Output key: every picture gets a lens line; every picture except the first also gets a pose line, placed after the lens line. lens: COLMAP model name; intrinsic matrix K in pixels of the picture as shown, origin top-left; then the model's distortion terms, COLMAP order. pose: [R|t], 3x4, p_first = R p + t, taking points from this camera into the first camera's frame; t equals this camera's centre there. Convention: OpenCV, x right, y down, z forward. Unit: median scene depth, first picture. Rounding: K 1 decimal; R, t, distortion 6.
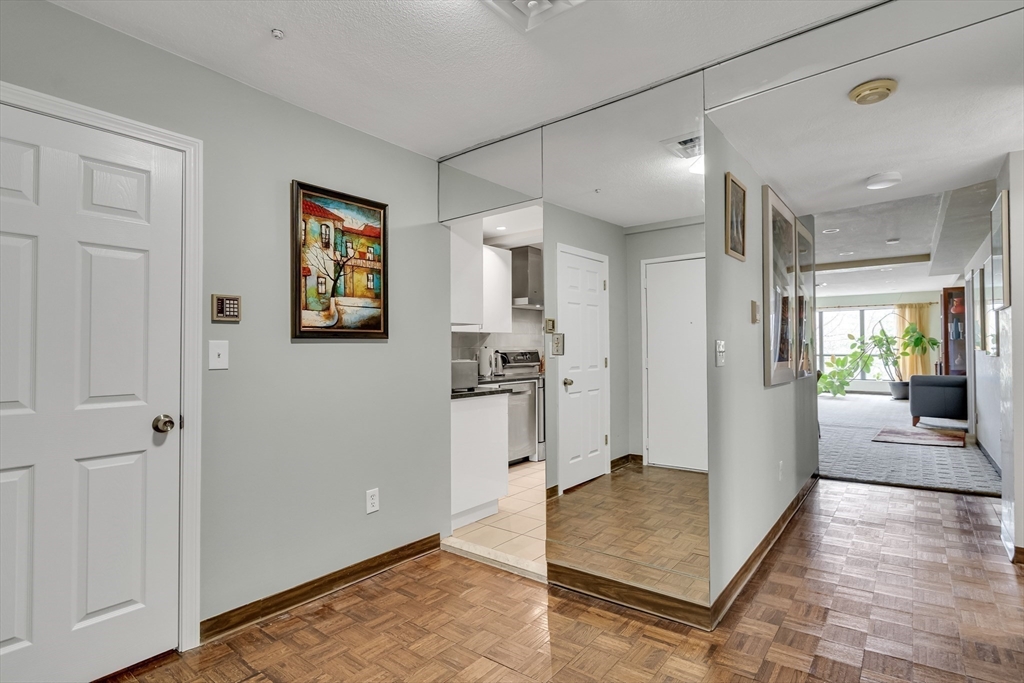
lens RADIAL K [[586.4, 0, 492.3], [0, 586.4, 339.4], [0, 0, 1]] dist [0.030125, -0.006443]
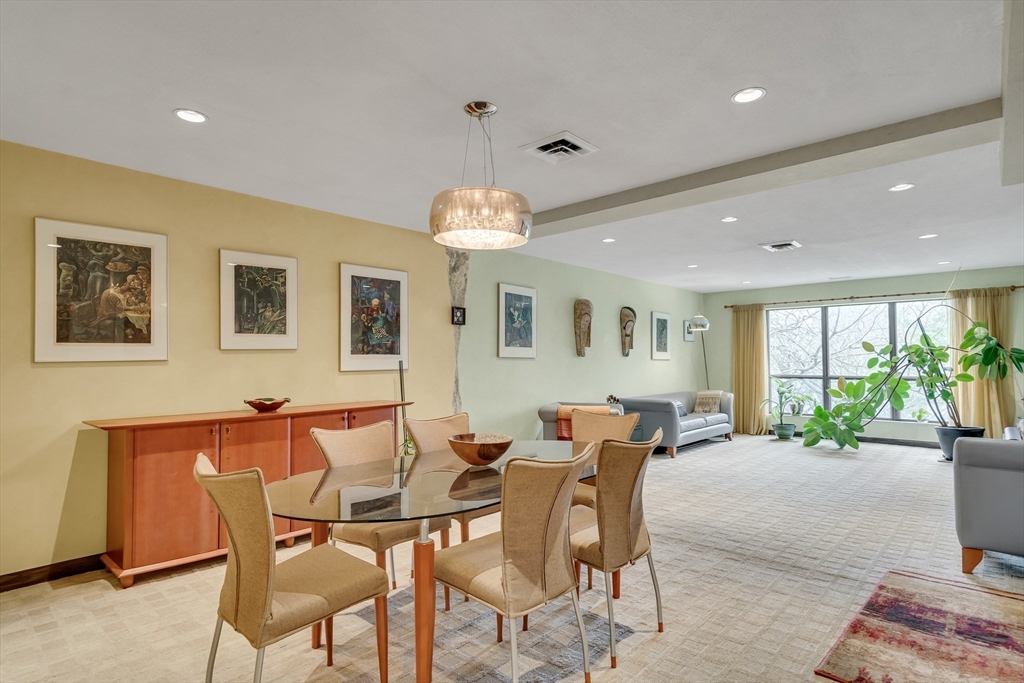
lens RADIAL K [[586.4, 0, 502.1], [0, 586.4, 338.3], [0, 0, 1]] dist [0.030125, -0.006443]
pose [[0.996892, 0.004625, -0.078641, 0.294606], [-0.006711, 0.999632, -0.026278, 0.004948], [0.078491, 0.026724, 0.996557, 0.394138]]
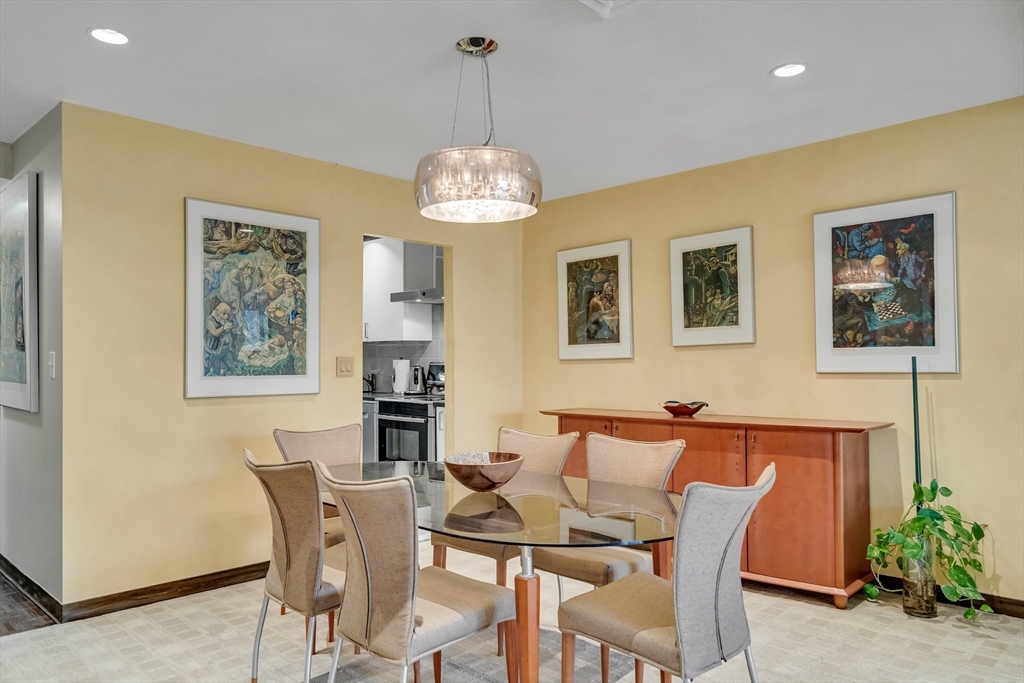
lens RADIAL K [[741.6, 0, 511.4], [0, 741.6, 345.5], [0, 0, 1]] dist [0.039111, 0.000161]
pose [[-0.138102, -0.008386, -0.990383, 0.492170], [0.022198, 0.999687, -0.011560, 0.005673], [0.990169, -0.023581, -0.137873, 0.656852]]
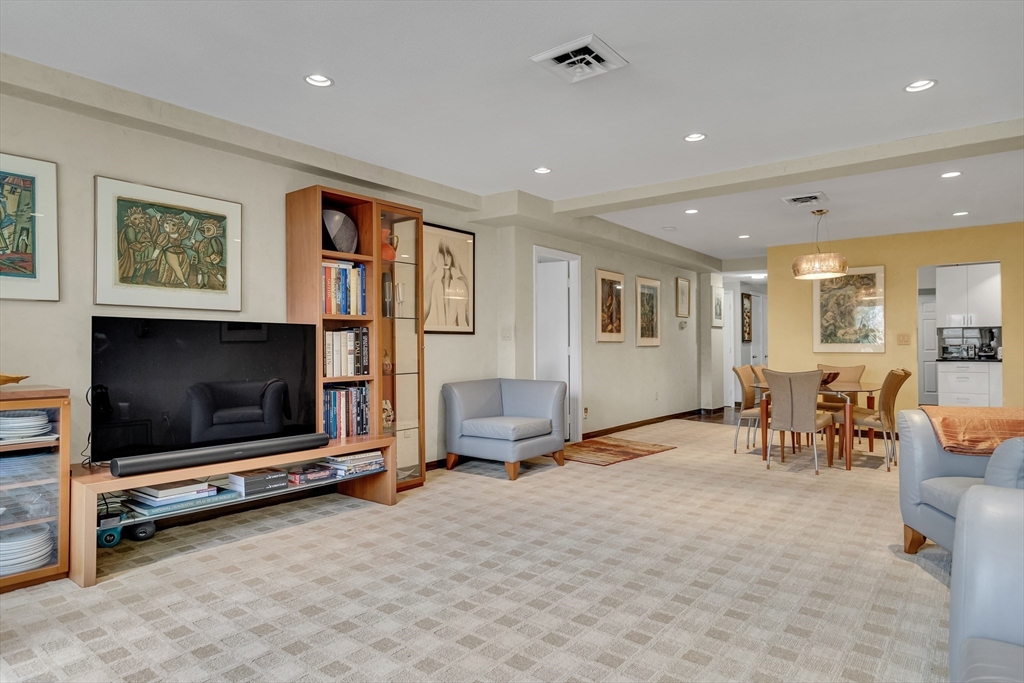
lens RADIAL K [[594.9, 0, 505.7], [0, 594.9, 342.5], [0, 0, 1]] dist [0.009543, 0.002751]
pose [[-0.999154, 0.011786, 0.039402, 0.491284], [0.010721, 0.999574, -0.027130, 0.023005], [-0.039705, -0.026684, -0.998855, 1.070042]]
